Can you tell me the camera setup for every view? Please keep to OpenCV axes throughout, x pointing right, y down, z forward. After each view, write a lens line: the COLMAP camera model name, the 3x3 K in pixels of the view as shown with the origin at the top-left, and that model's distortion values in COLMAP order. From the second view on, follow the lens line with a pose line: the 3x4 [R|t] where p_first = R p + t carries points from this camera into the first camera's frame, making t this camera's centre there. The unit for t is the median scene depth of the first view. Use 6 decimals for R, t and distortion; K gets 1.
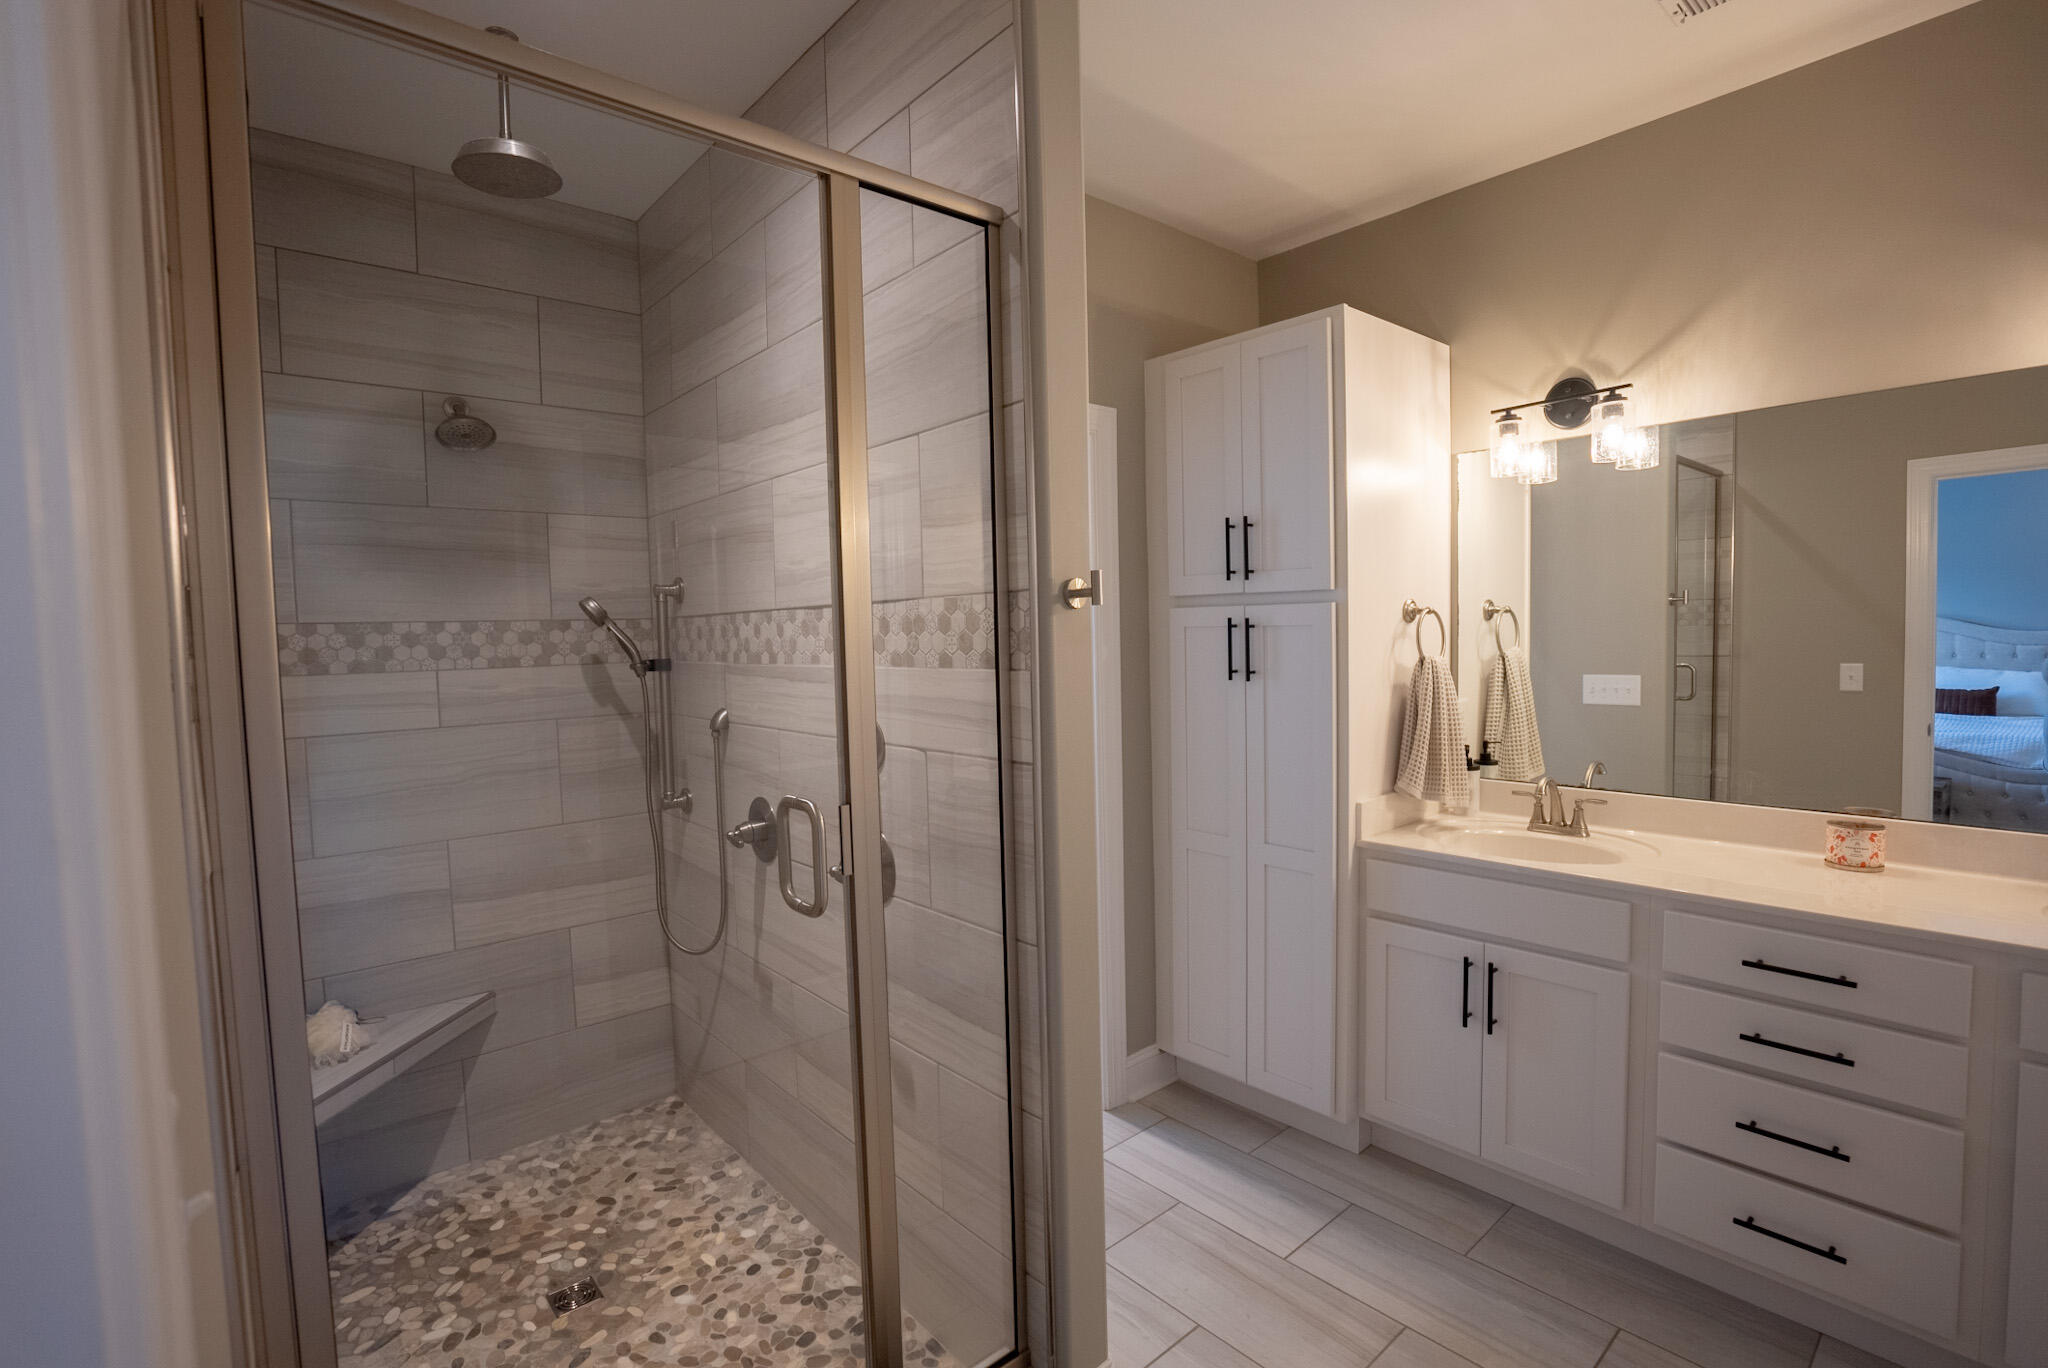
lens RADIAL K [[965.4, 0, 1024.0], [0, 965.4, 684.0], [0, 0, 1]] dist [-0.002247, -0.000489]
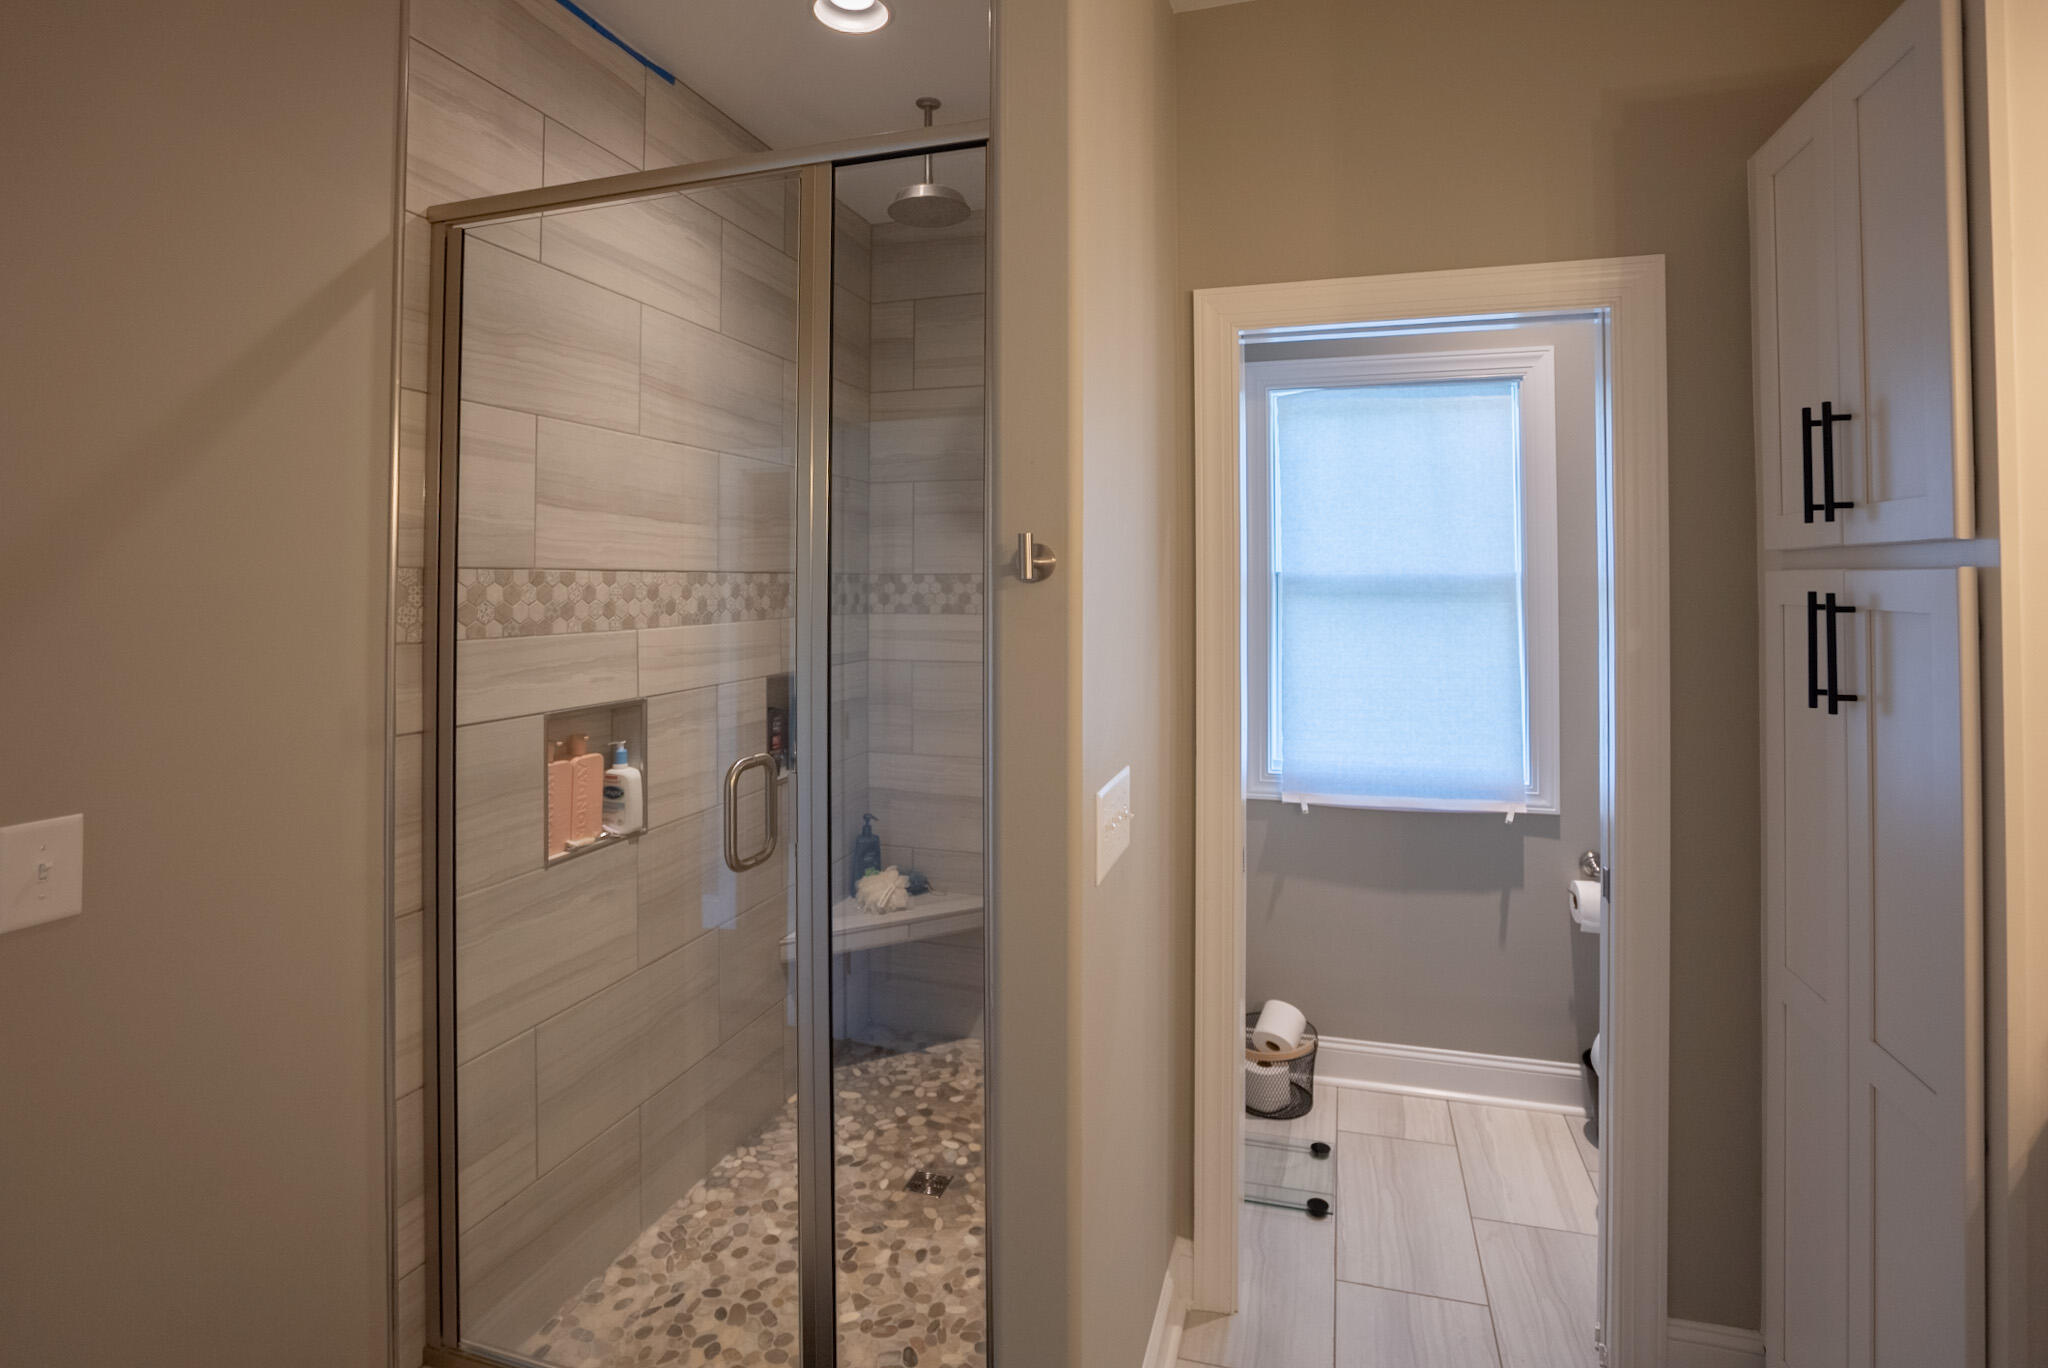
lens RADIAL K [[1017.9, 0, 1029.7], [0, 1017.9, 563.8], [0, 0, 1]] dist [0.000138, 0.000316]
pose [[0.540584, 0.008549, -0.841247, 0.542094], [-0.066063, 0.997292, -0.032317, -0.043774], [0.838692, 0.073045, 0.539685, 0.387313]]
